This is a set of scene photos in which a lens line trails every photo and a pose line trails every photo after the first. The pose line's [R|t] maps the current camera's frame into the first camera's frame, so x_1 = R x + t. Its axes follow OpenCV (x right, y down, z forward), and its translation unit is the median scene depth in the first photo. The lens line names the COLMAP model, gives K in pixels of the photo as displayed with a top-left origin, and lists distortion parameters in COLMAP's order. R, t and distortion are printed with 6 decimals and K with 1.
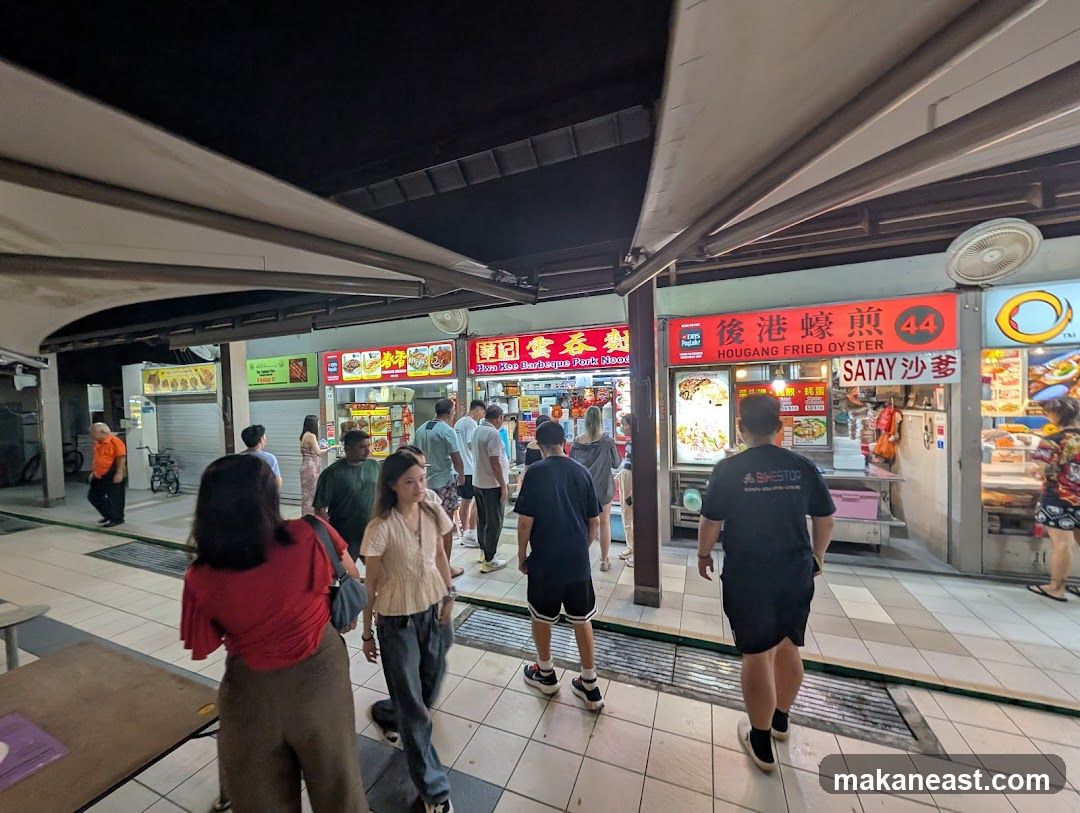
lens RADIAL K [[421.9, 0, 540.0], [0, 421.9, 406.5], [0, 0, 1]] dist [0.000622, 0.000108]
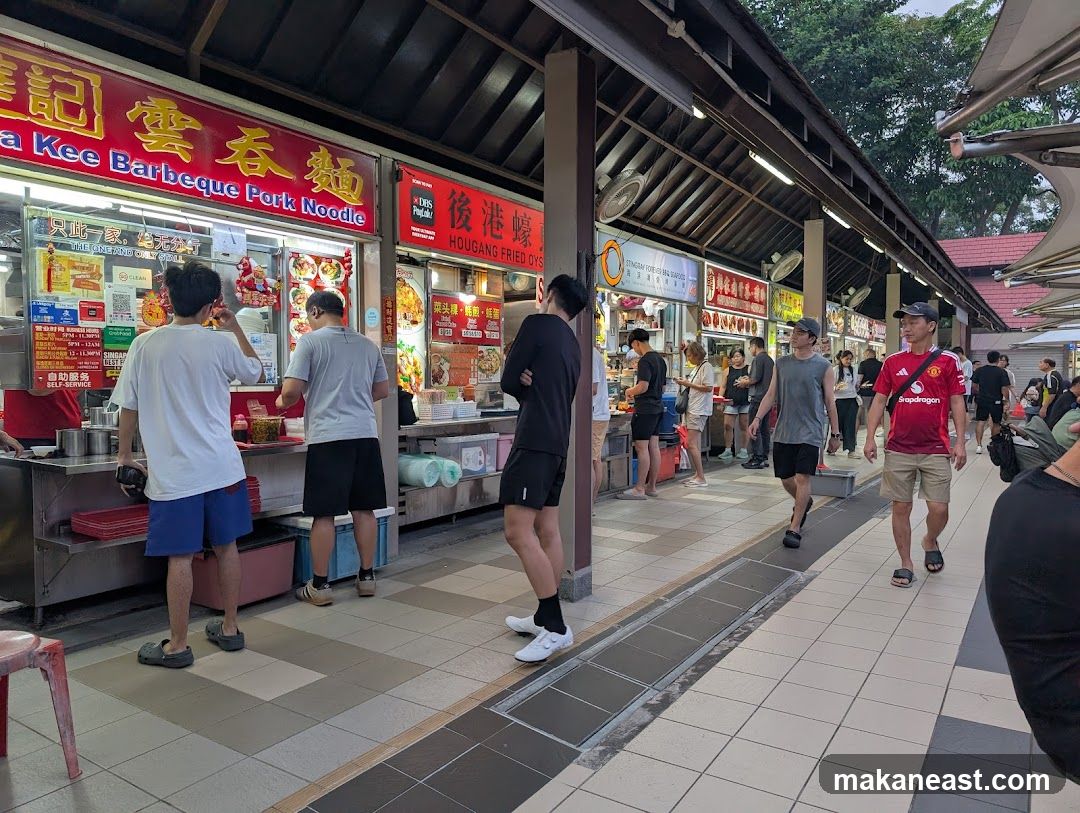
lens RADIAL K [[771.8, 0, 546.5], [0, 771.8, 395.5], [0, 0, 1]] dist [0.006194, 0.000940]
pose [[0.177366, 0.001745, 0.984143, -0.616415], [0.009877, 0.999945, -0.003553, 0.102435], [-0.984095, 0.010350, 0.177339, 0.557411]]
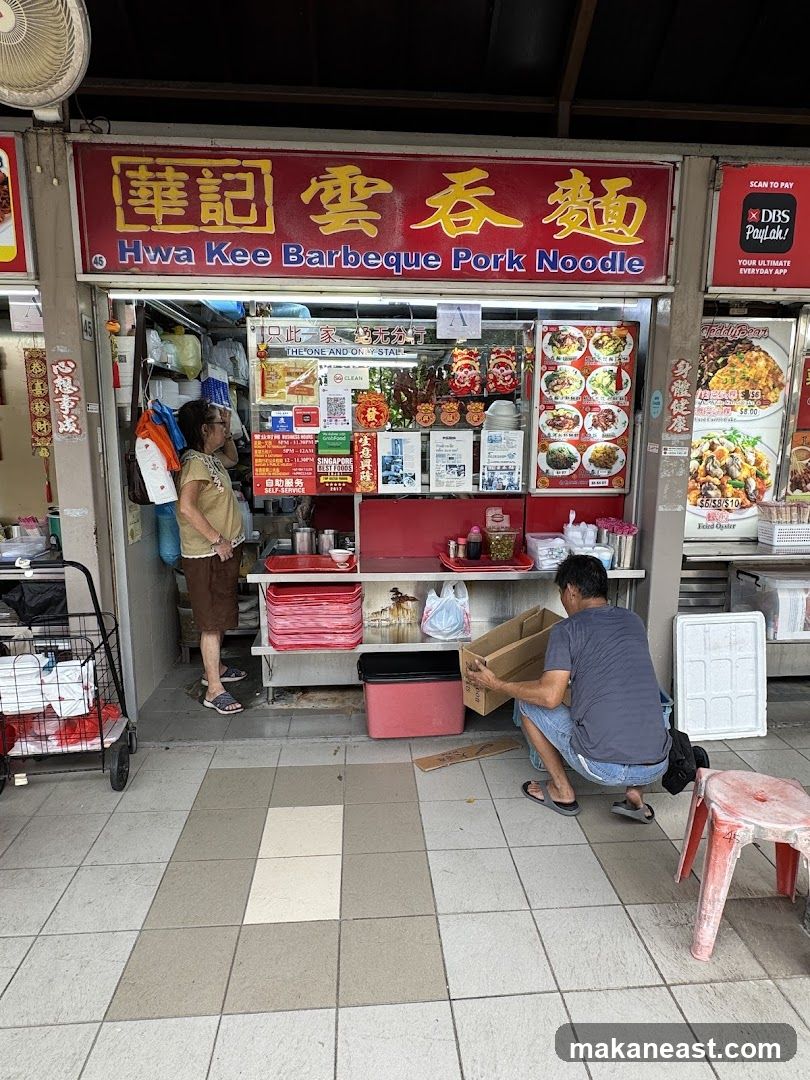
lens RADIAL K [[645.5, 0, 405.0], [0, 645.5, 540.0], [0, 0, 1]] dist [0.001910, 0.001243]
pose [[0.891817, -0.049664, 0.449663, -0.197056], [-0.021327, 0.988235, 0.151447, 0.040304], [-0.451894, -0.144653, 0.880265, 0.514967]]
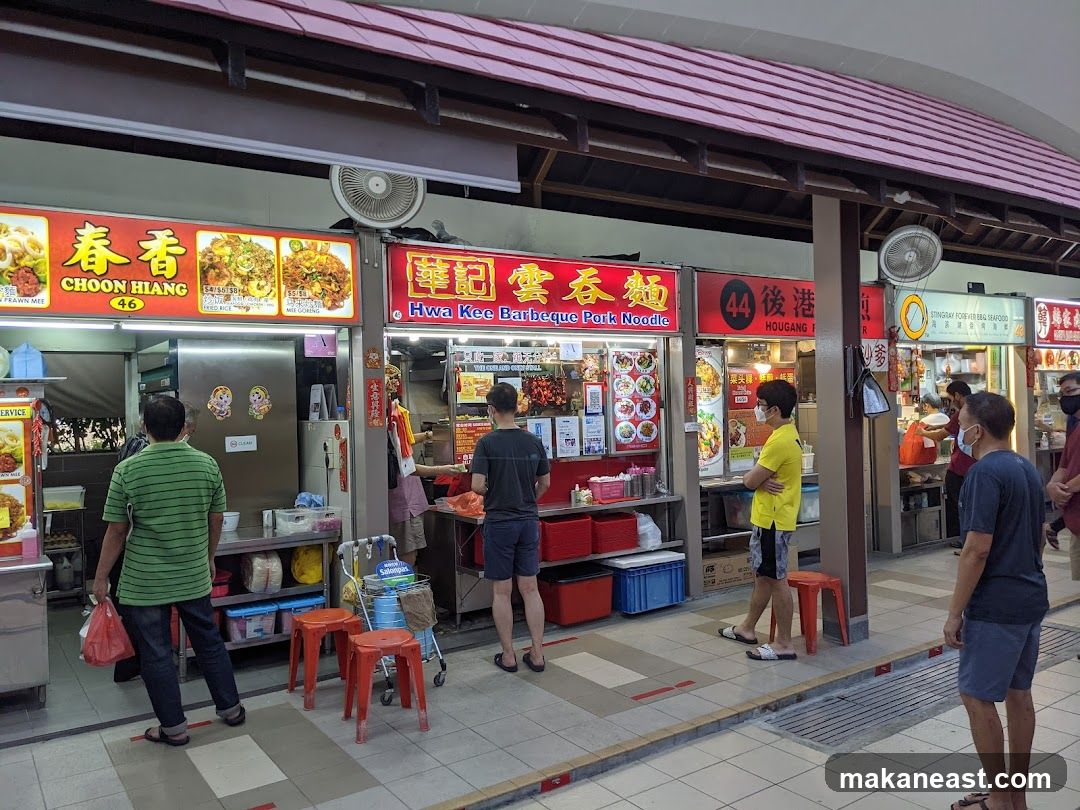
lens RADIAL K [[832.6, 0, 540.0], [0, 832.6, 405.0], [0, 0, 1]] dist [0.078043, -0.149801]
pose [[0.545075, 0.008185, 0.838348, -0.888217], [0.020883, 0.999510, -0.023336, 0.039999], [-0.838127, 0.030227, 0.544636, 0.423262]]
